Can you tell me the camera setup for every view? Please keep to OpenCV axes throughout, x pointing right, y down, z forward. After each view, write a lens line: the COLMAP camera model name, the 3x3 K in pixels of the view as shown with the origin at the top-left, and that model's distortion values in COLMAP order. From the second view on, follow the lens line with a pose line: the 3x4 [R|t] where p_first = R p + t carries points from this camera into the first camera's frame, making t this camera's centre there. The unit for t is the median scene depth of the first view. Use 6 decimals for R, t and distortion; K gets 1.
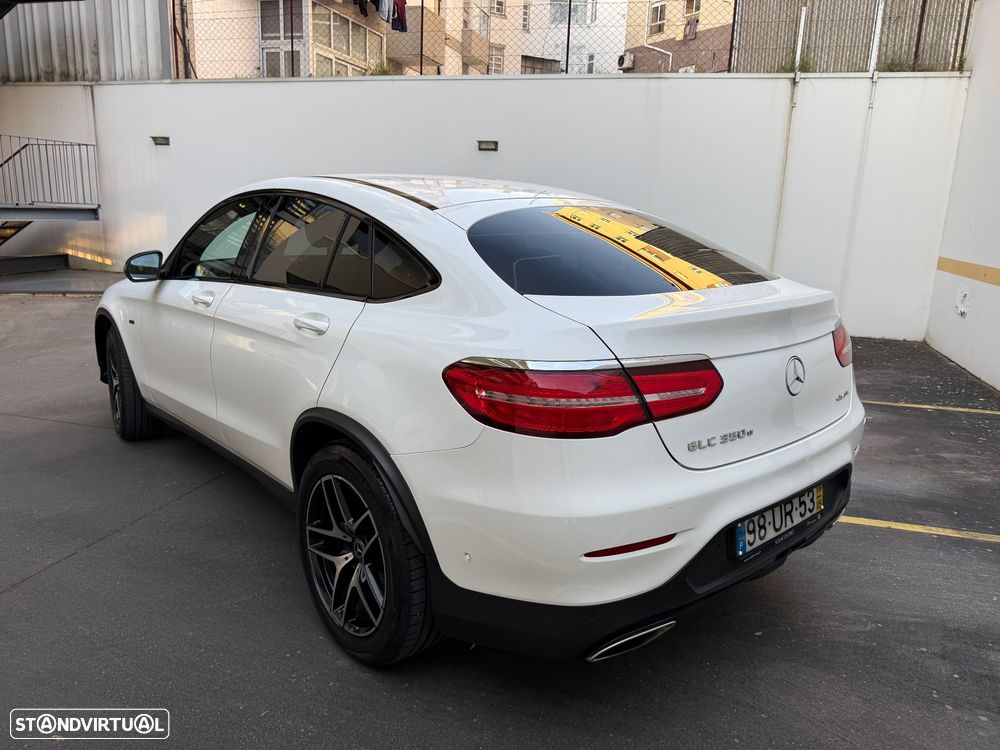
lens RADIAL K [[719.4, 0, 500.5], [0, 719.4, 363.0], [0, 0, 1]] dist [0.000921, -0.004232]
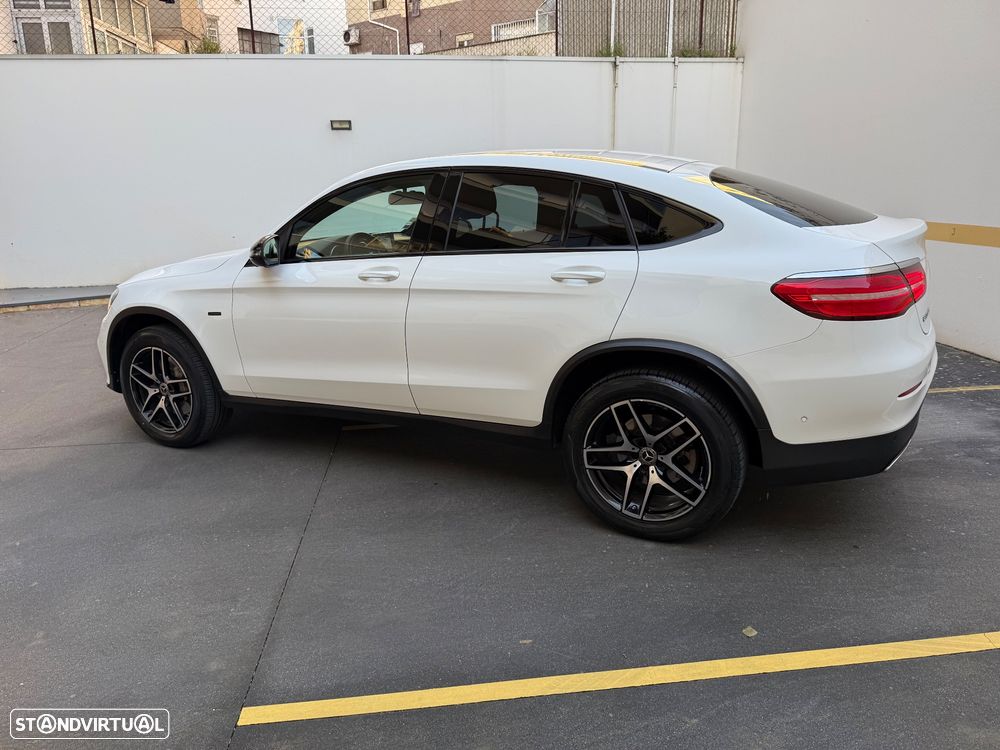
lens RADIAL K [[713.6, 0, 495.1], [0, 713.6, 370.6], [0, 0, 1]] dist [0.026881, -0.038646]
pose [[0.923874, -0.143162, 0.354911, -0.249830], [0.128456, 0.989596, 0.064793, -0.001334], [-0.360494, -0.014270, 0.932652, -0.019572]]
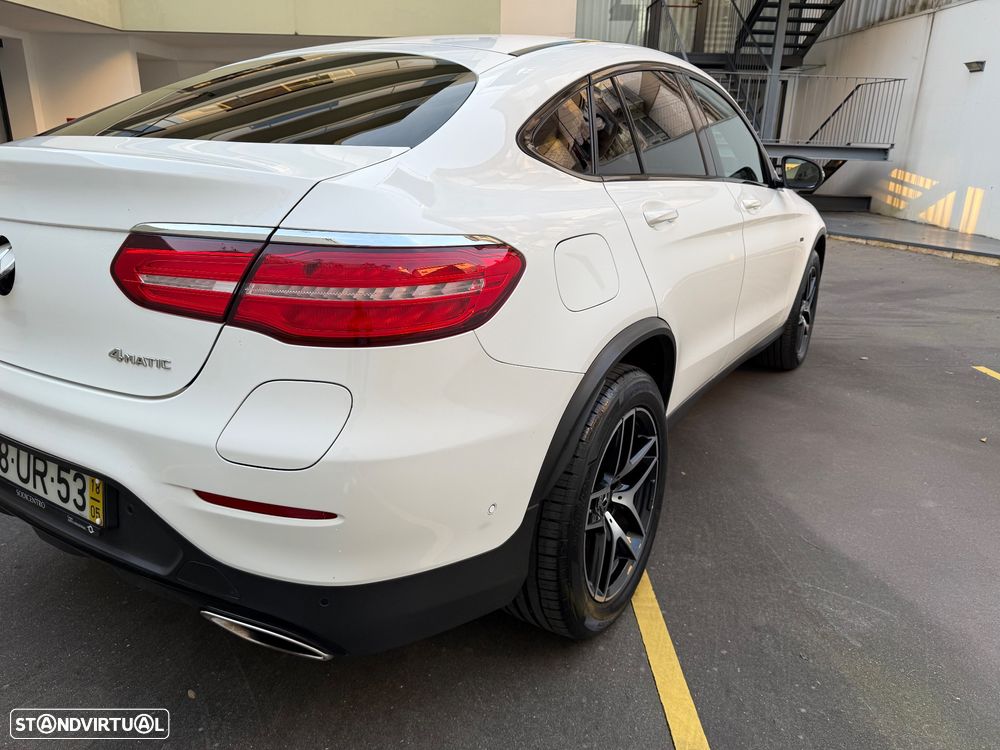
lens RADIAL K [[713.6, 0, 495.1], [0, 713.6, 370.6], [0, 0, 1]] dist [0.026881, -0.038646]
pose [[0.288626, 0.274900, -0.917128, 0.299891], [-0.217006, 0.951749, 0.216984, -0.036456], [0.932525, 0.136396, 0.334355, 0.307954]]
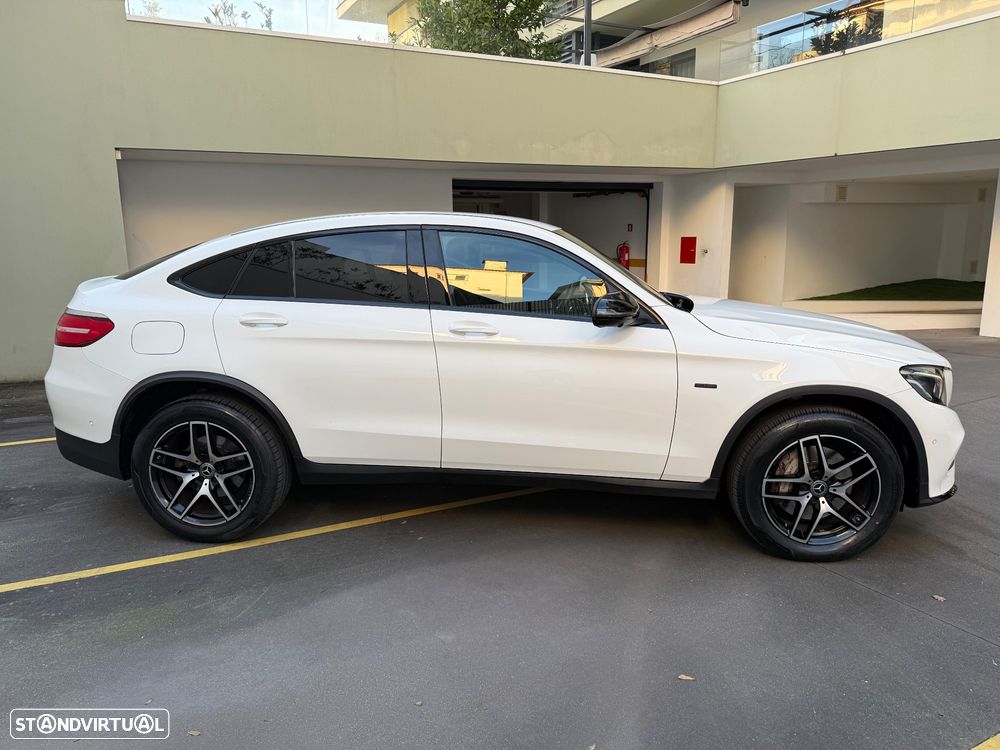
lens RADIAL K [[713.6, 0, 495.1], [0, 713.6, 370.6], [0, 0, 1]] dist [0.026881, -0.038646]
pose [[-0.722851, 0.107281, -0.682625, 0.265420], [-0.160313, 0.934885, 0.316686, -0.169664], [0.672150, 0.338350, -0.658584, 0.799681]]
